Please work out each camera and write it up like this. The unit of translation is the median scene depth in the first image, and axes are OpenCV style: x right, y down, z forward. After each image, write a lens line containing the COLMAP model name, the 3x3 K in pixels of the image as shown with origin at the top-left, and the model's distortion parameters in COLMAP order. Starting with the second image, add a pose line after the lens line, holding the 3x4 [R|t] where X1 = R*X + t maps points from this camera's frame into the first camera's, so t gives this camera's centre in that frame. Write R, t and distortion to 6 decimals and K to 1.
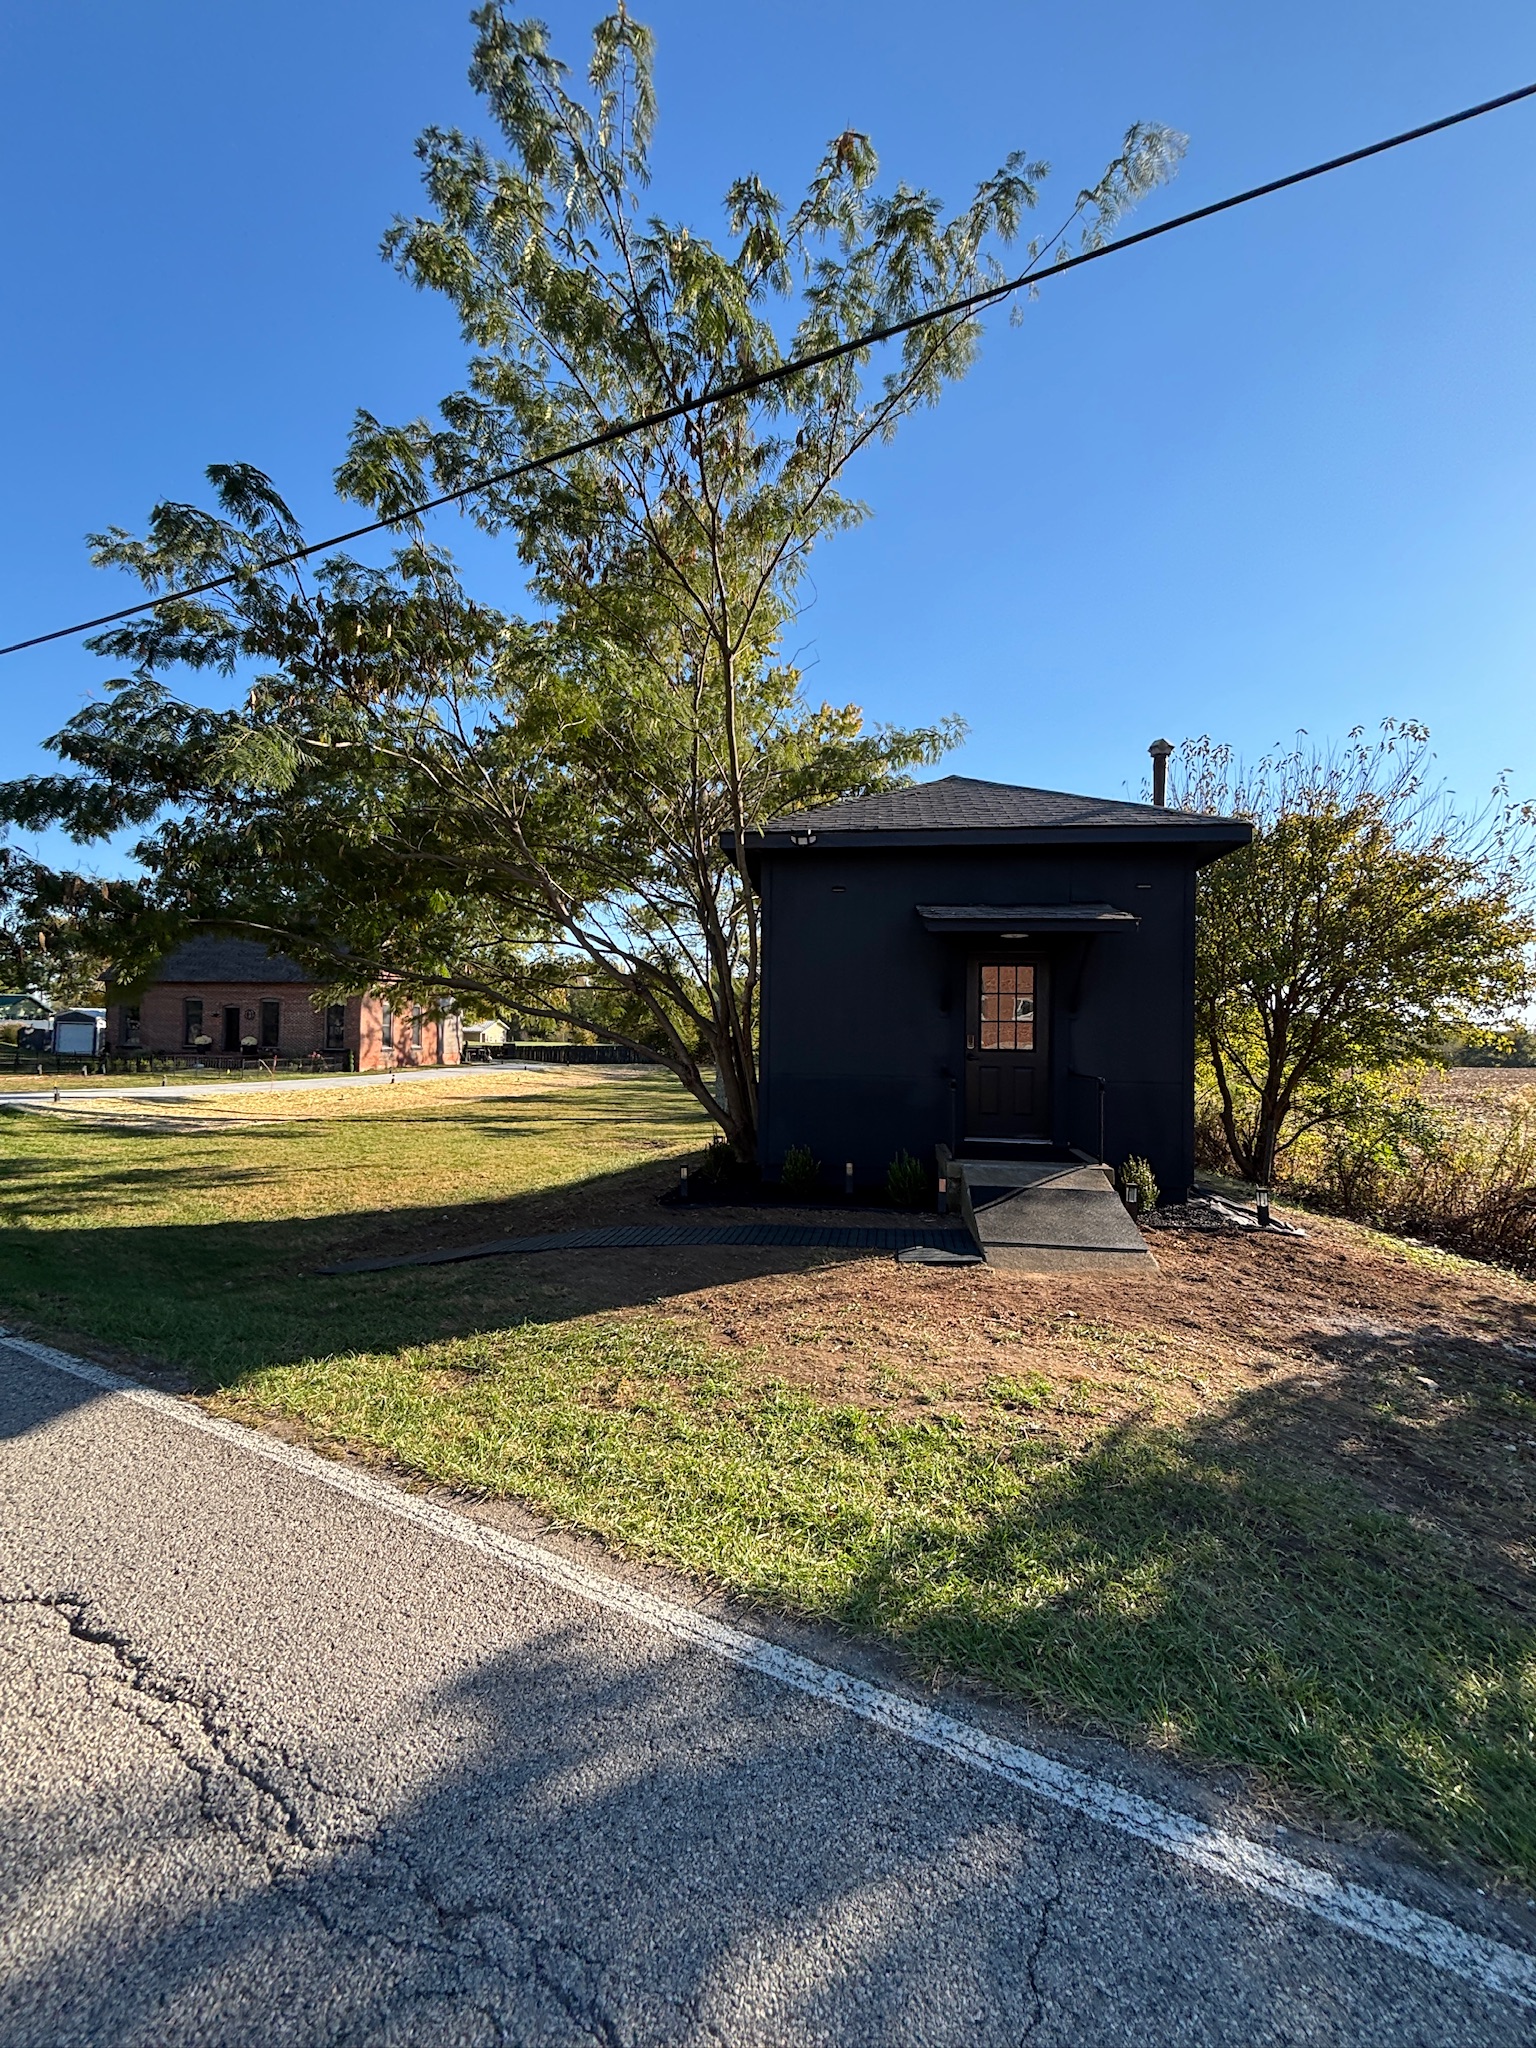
lens RADIAL K [[827.4, 0, 769.9], [0, 827.4, 1020.9], [0, 0, 1]] dist [-0.000701, 0.000018]
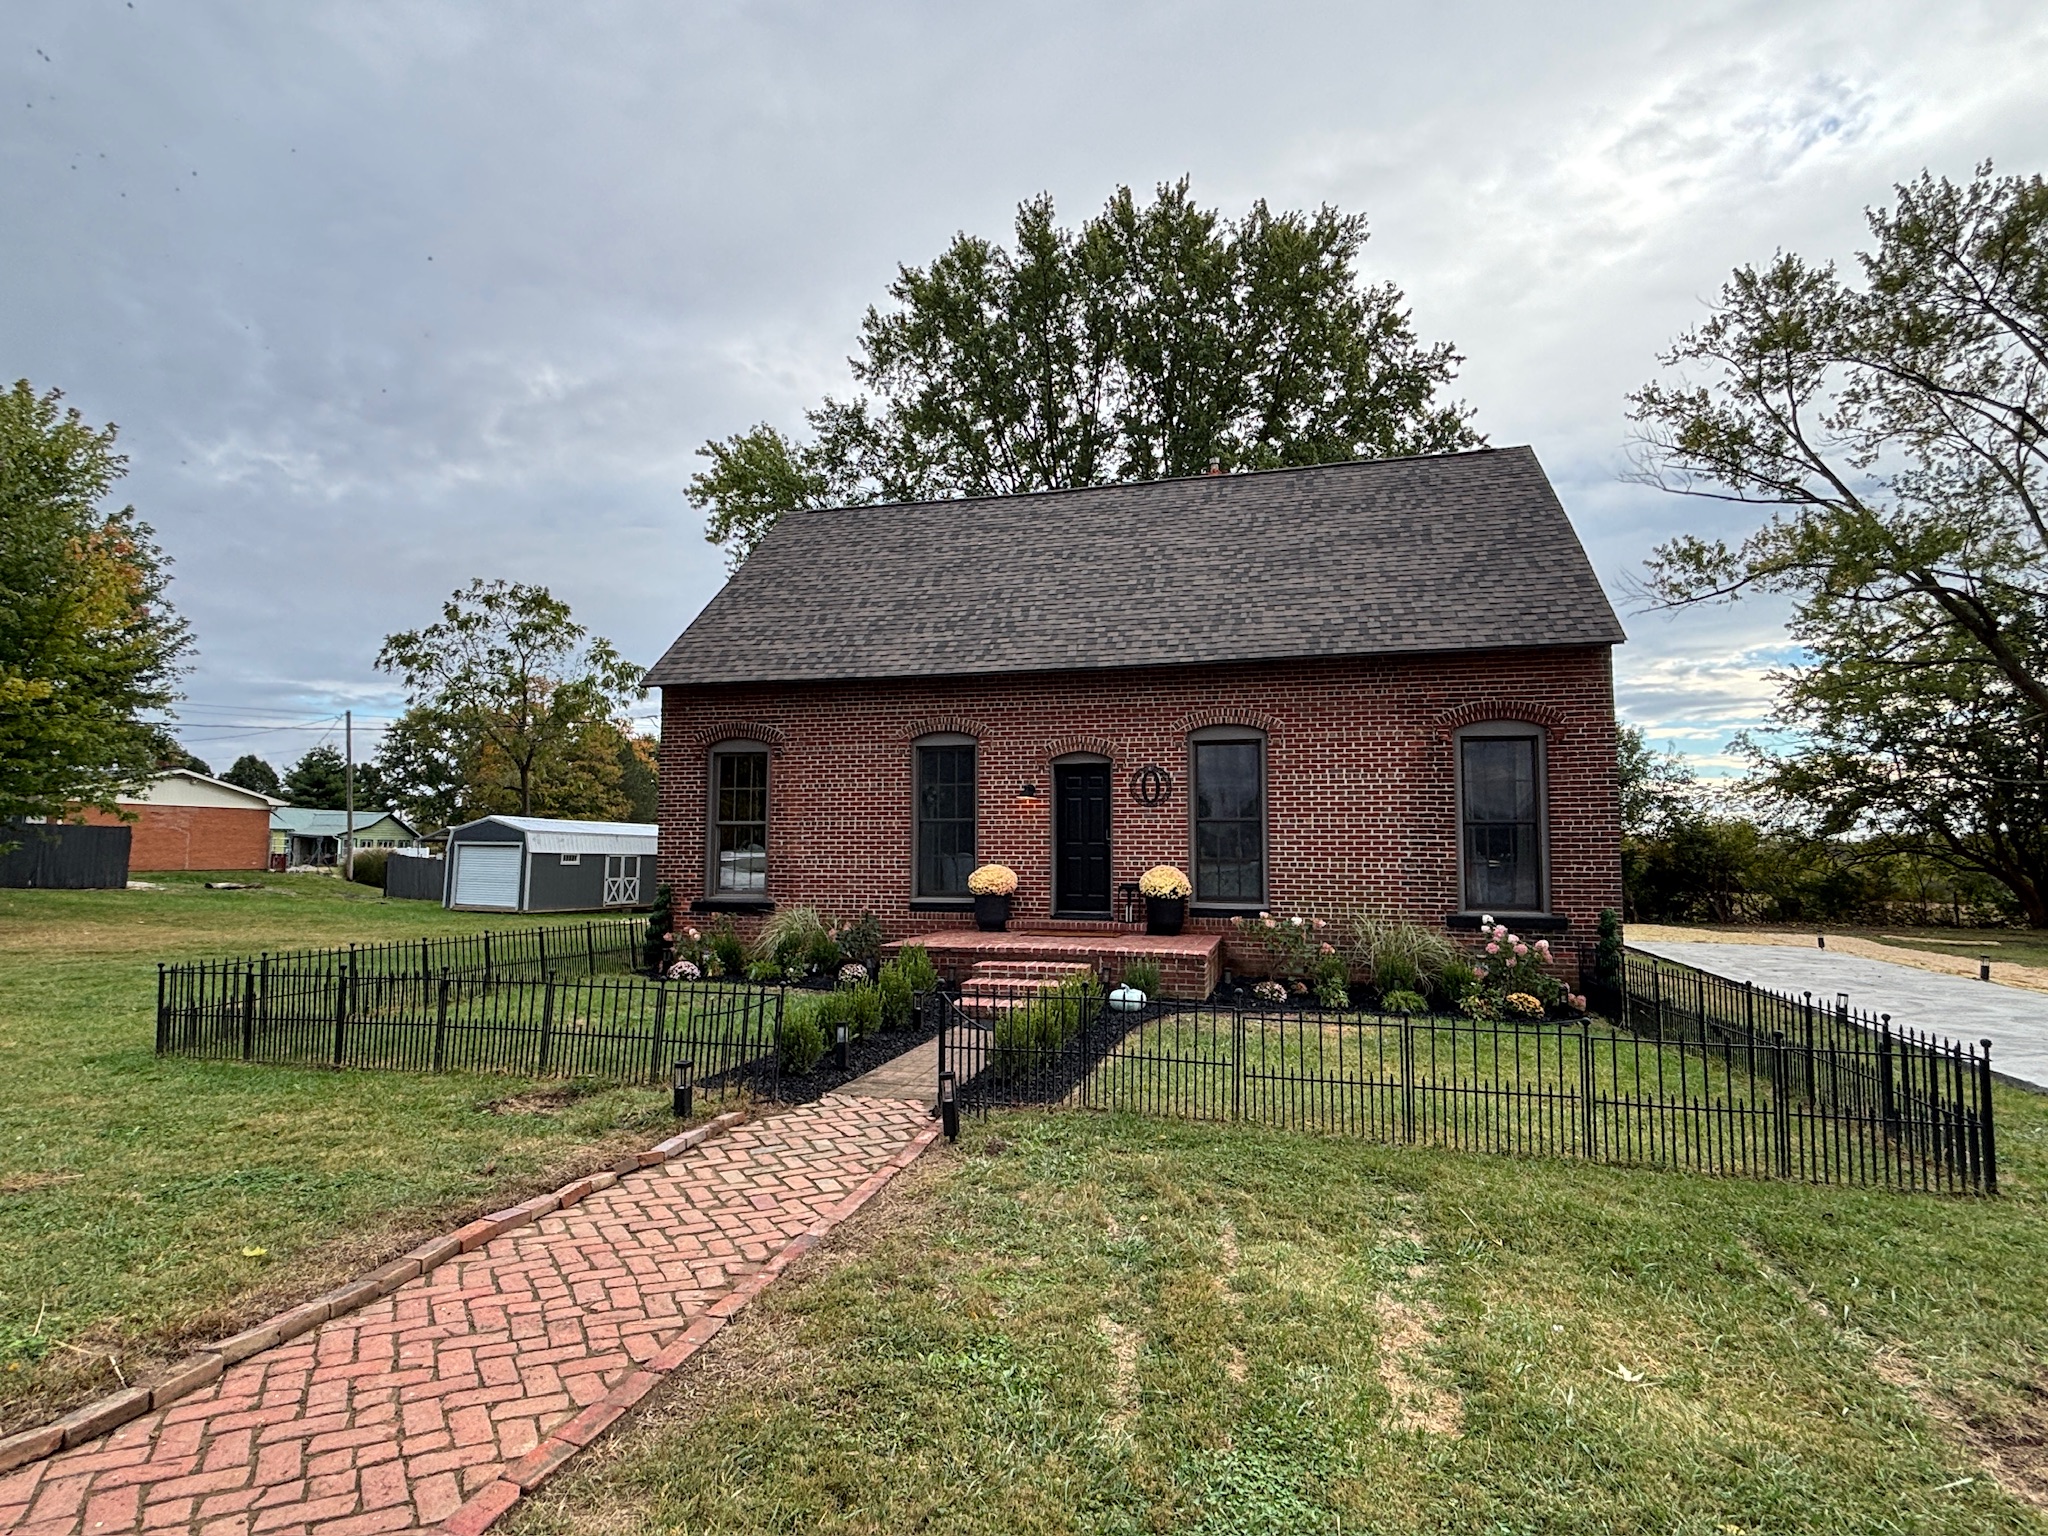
lens RADIAL K [[1017.7, 0, 1029.5], [0, 1017.7, 788.2], [0, 0, 1]] dist [-0.005860, -0.000632]
pose [[0.986971, -0.024944, -0.158953, -0.618917], [0.016616, 0.998429, -0.053513, 0.011366], [0.160038, 0.050174, 0.985835, 0.651828]]
